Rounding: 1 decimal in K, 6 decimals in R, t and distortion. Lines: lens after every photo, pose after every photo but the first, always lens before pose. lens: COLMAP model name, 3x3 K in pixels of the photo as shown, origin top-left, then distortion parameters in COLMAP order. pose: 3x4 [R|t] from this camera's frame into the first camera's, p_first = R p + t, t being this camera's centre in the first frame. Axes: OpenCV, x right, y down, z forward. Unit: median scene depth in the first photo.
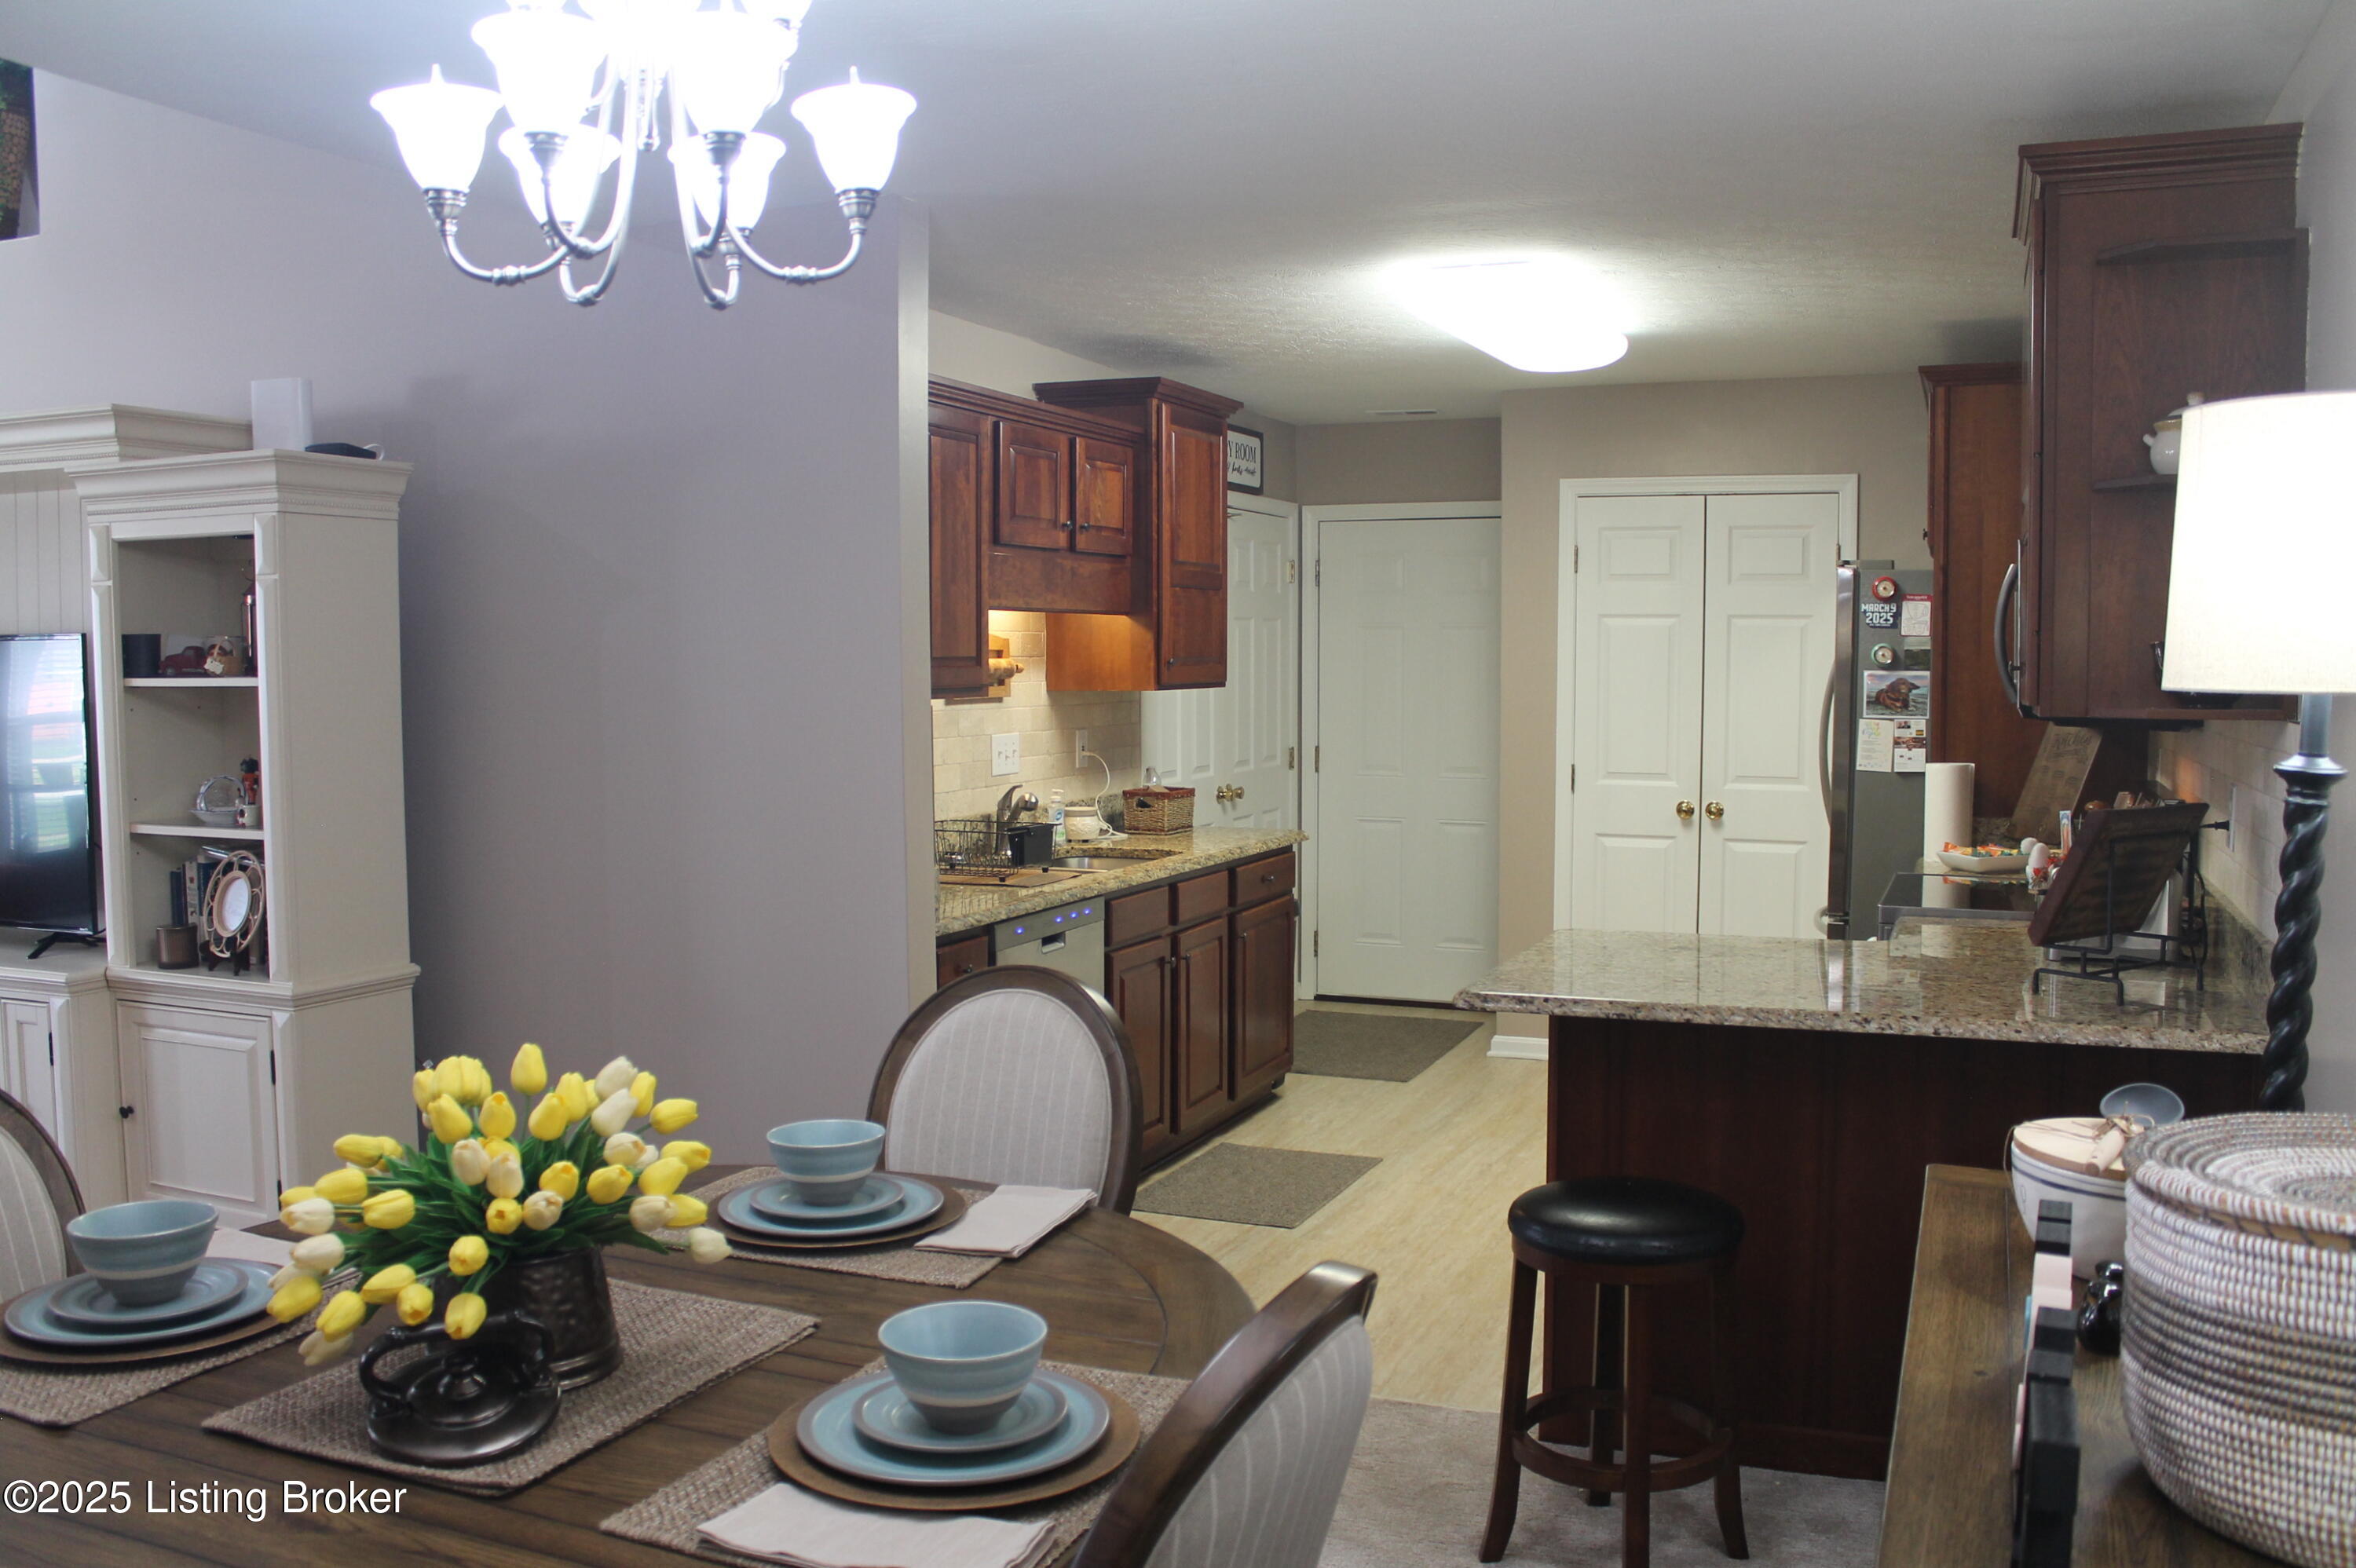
lens RADIAL K [[1992.0, 0, 1186.3], [0, 1992.0, 780.8], [0, 0, 1]] dist [-0.167797, 0.139452]
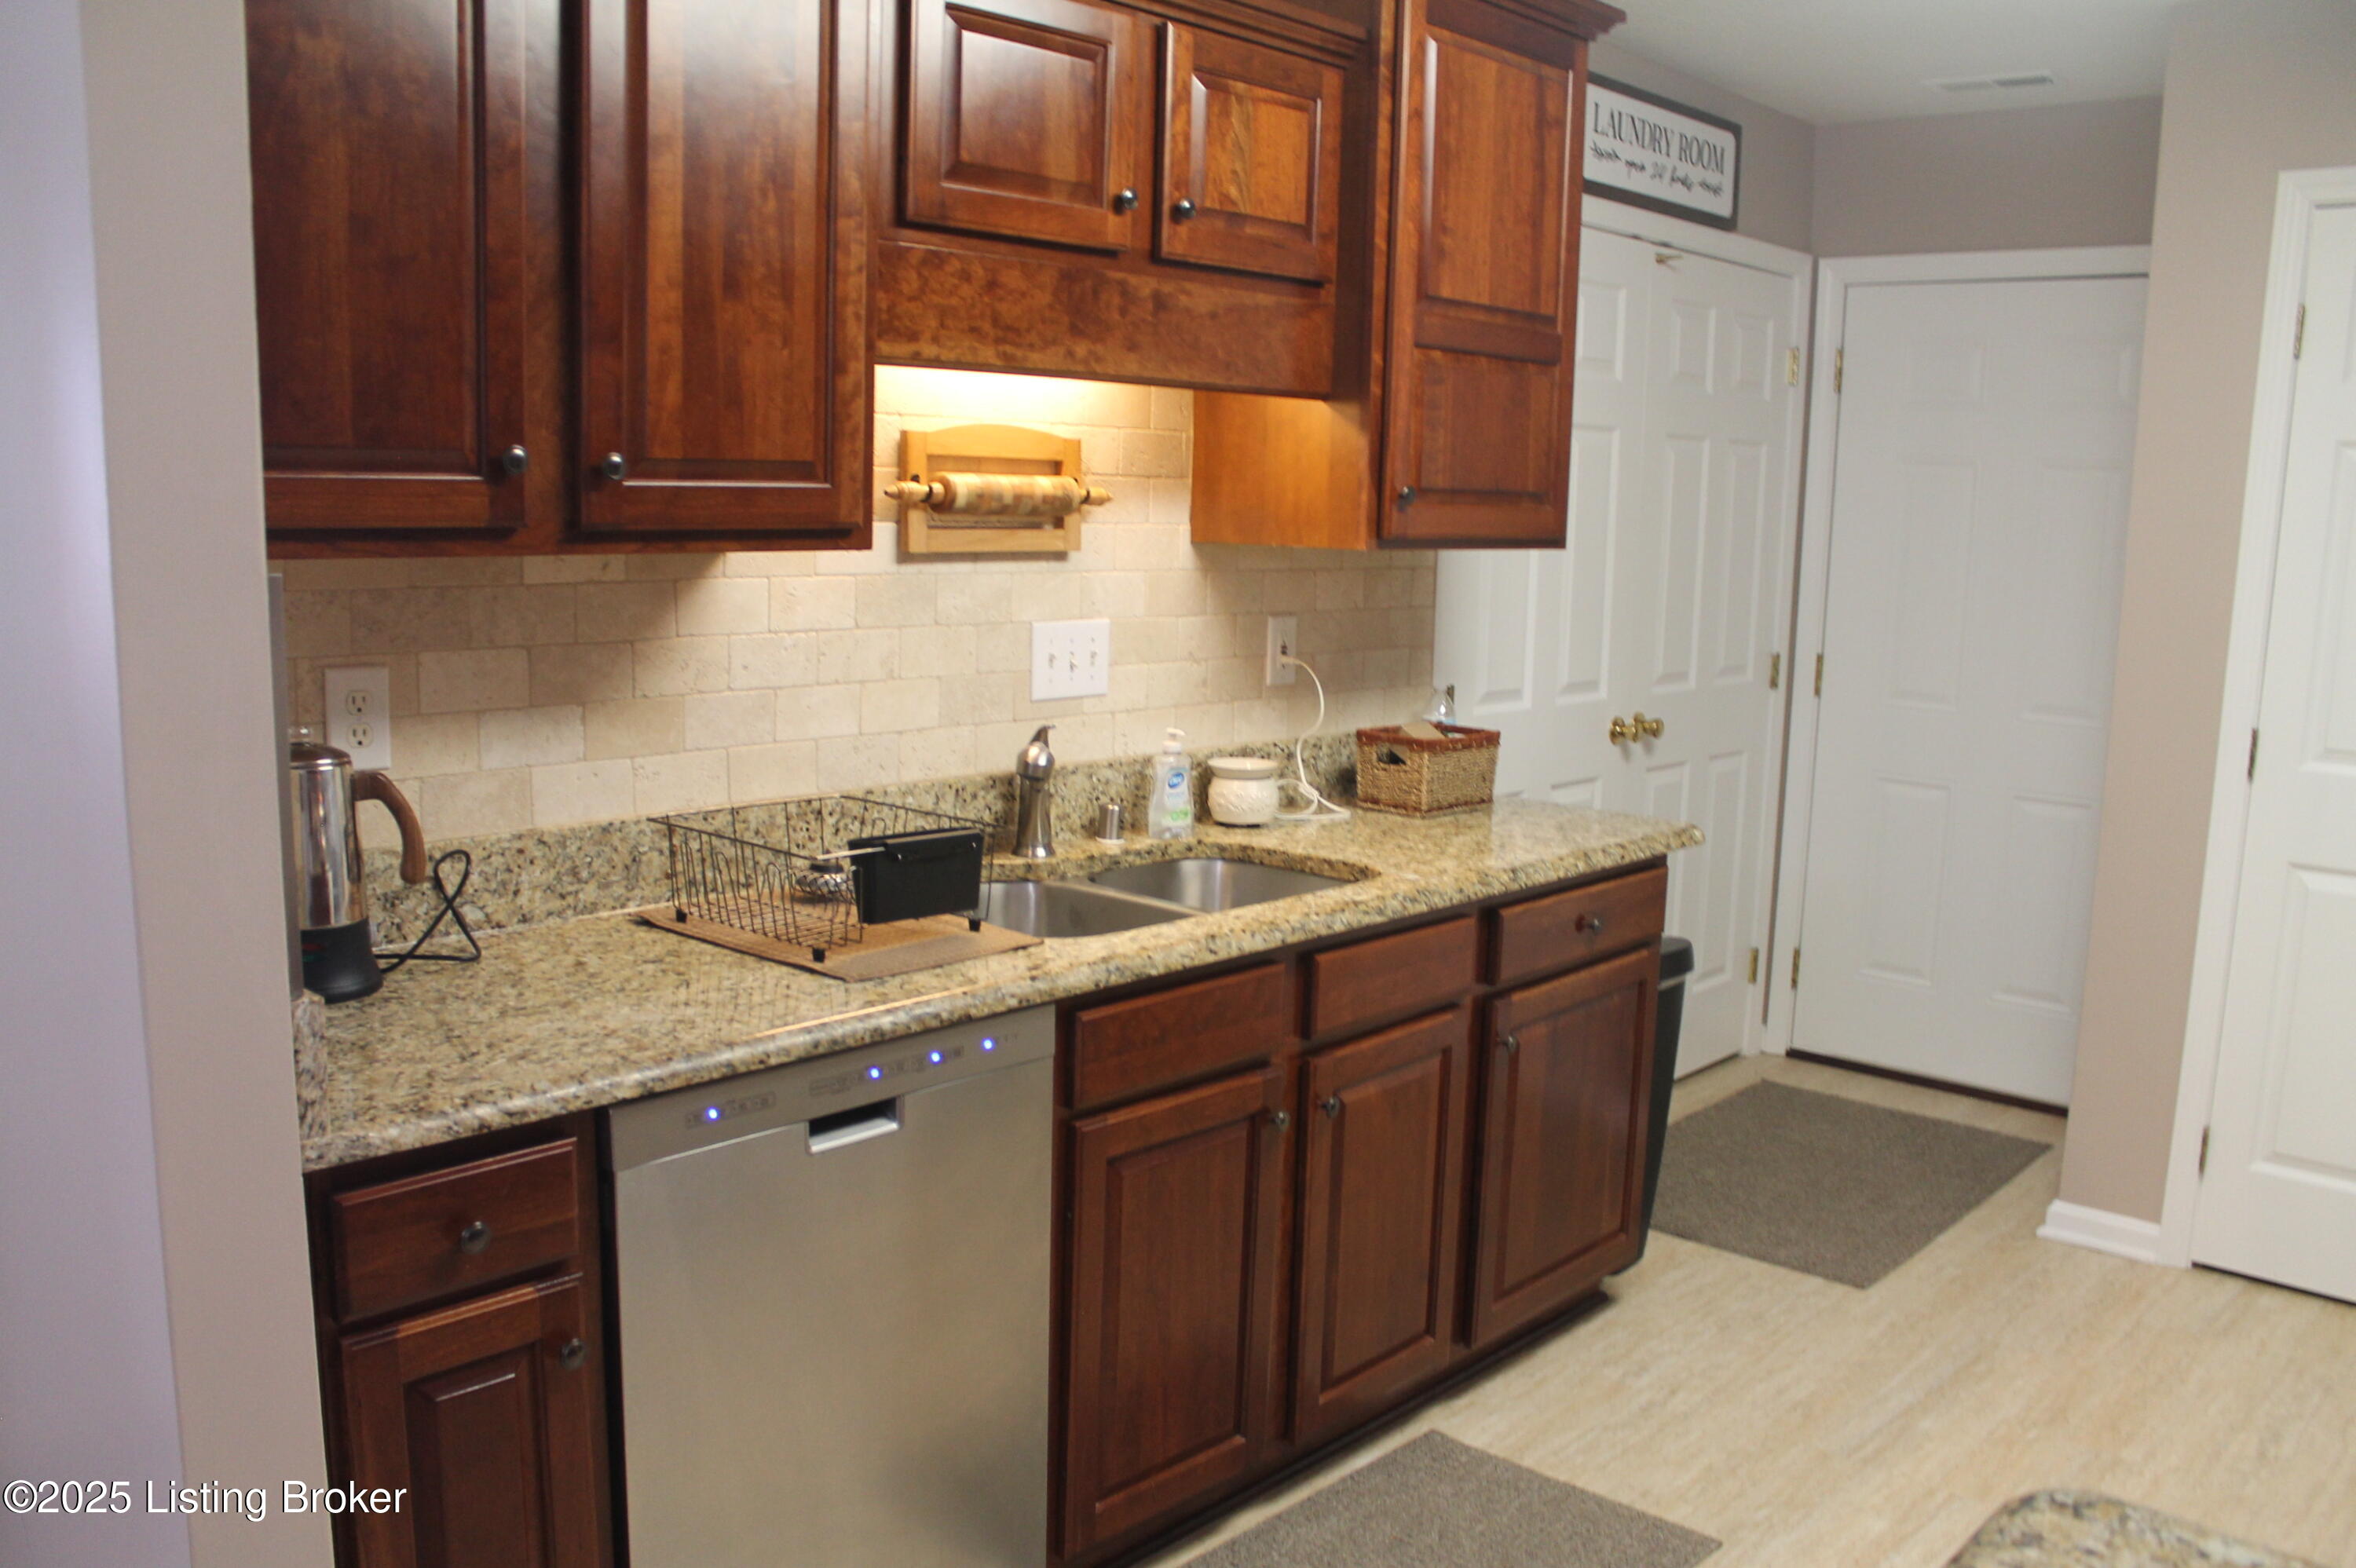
lens RADIAL K [[1992.0, 0, 1163.3], [0, 1992.0, 797.5], [0, 0, 1]] dist [-0.167797, 0.139452]
pose [[0.941057, 0.079566, -0.328756, 0.102116], [-0.051301, 0.994270, 0.093784, -0.025967], [0.334334, -0.071391, 0.939747, 0.477376]]
